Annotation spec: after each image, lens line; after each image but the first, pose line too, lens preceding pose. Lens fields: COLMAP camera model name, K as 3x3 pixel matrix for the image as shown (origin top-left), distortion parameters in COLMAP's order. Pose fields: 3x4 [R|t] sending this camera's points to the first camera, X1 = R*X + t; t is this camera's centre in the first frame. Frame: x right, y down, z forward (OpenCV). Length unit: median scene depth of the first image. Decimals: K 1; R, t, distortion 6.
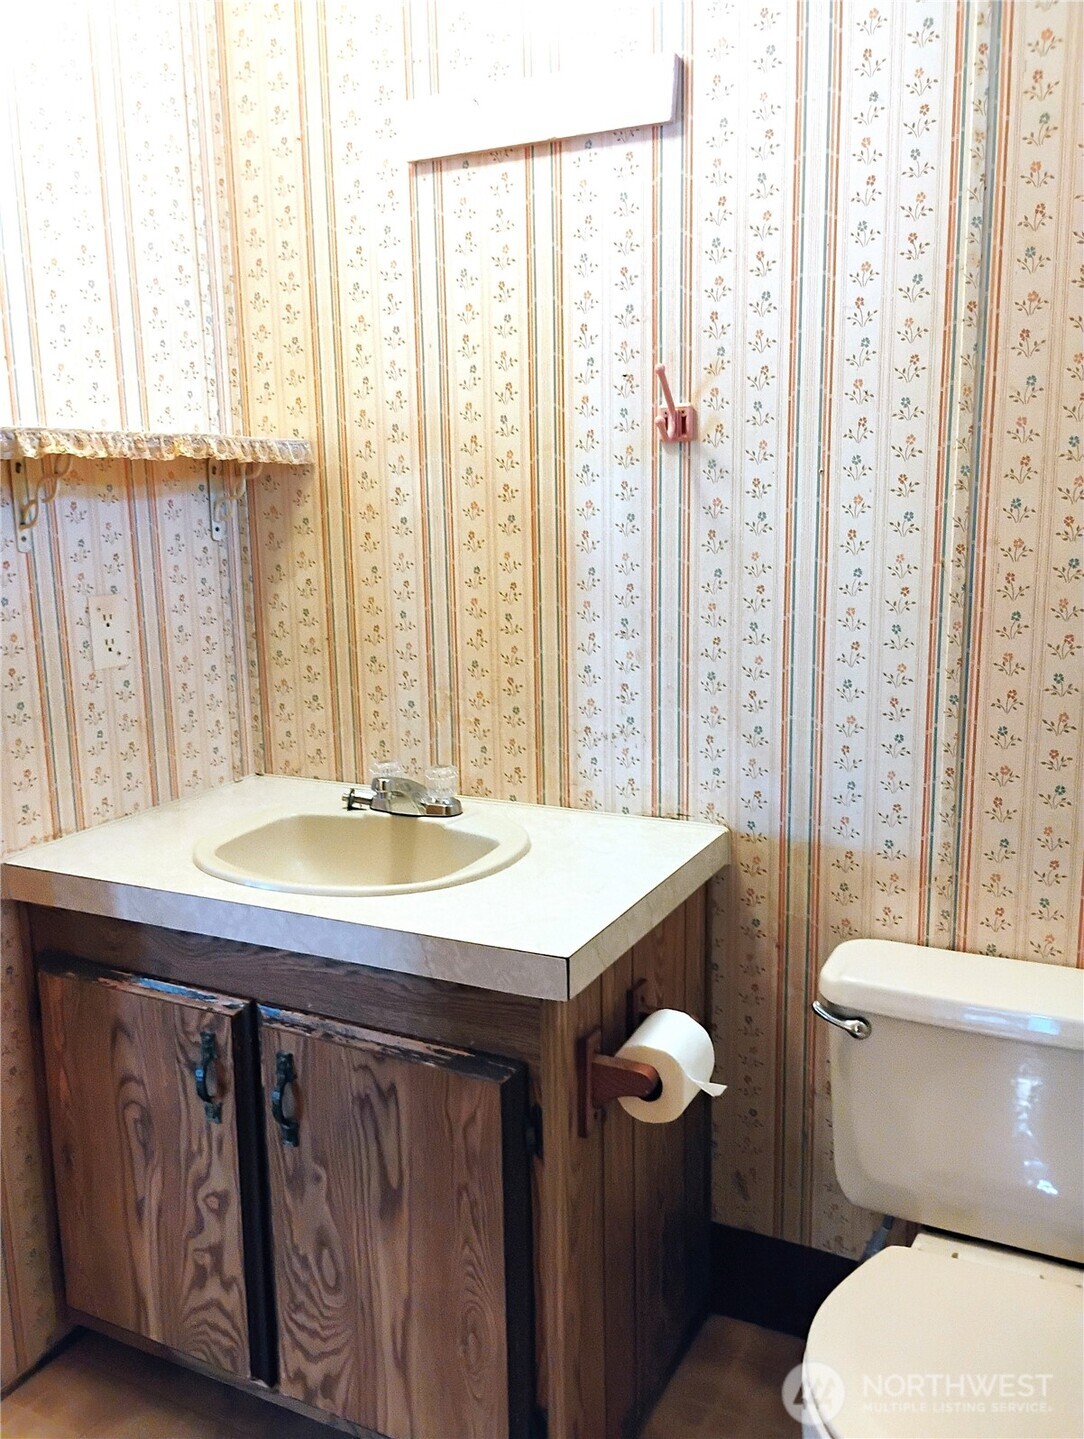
lens RADIAL K [[1201.4, 0, 542.6], [0, 1201.4, 723.1], [0, 0, 1]] dist [0.017559, -0.018442]
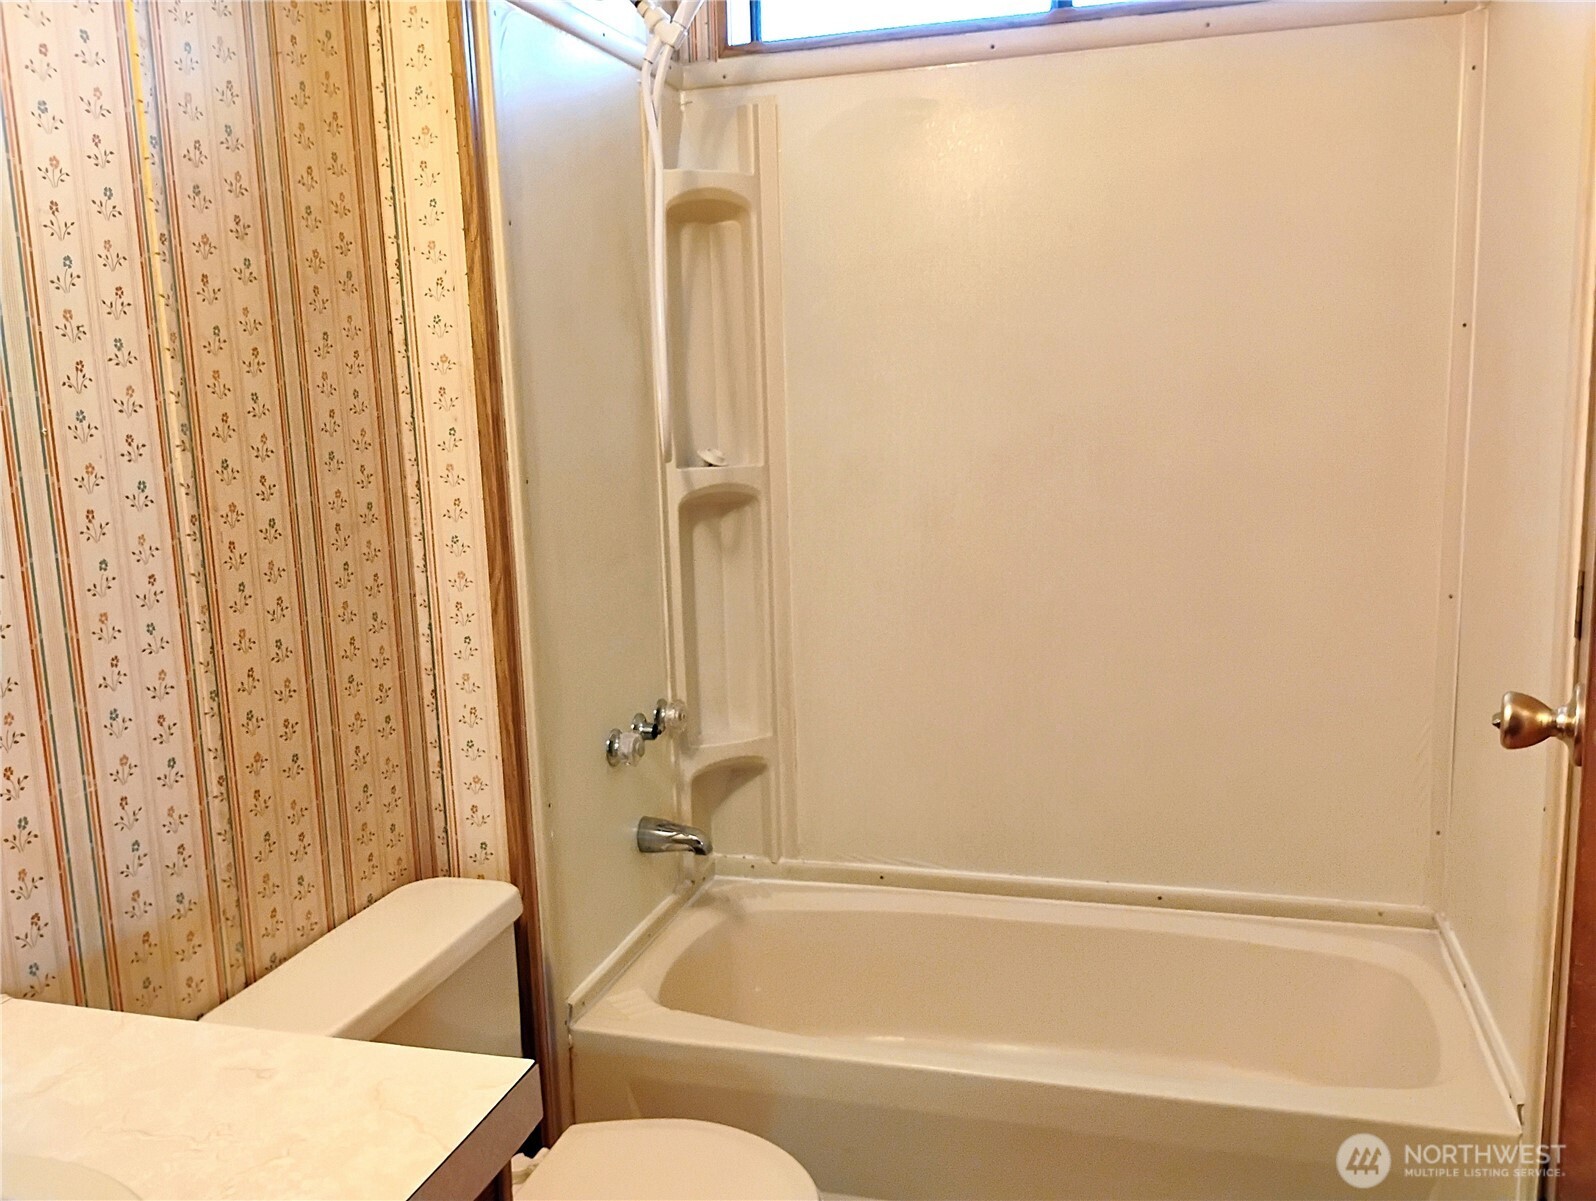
lens RADIAL K [[1332.5, 0, 797.3], [0, 1332.5, 595.4], [0, 0, 1]] dist [0.017559, -0.018442]
pose [[-0.190527, -0.128711, 0.973208, -0.634212], [0.216212, 0.961522, 0.169494, -0.155814], [-0.957576, 0.242712, -0.155367, 0.726509]]
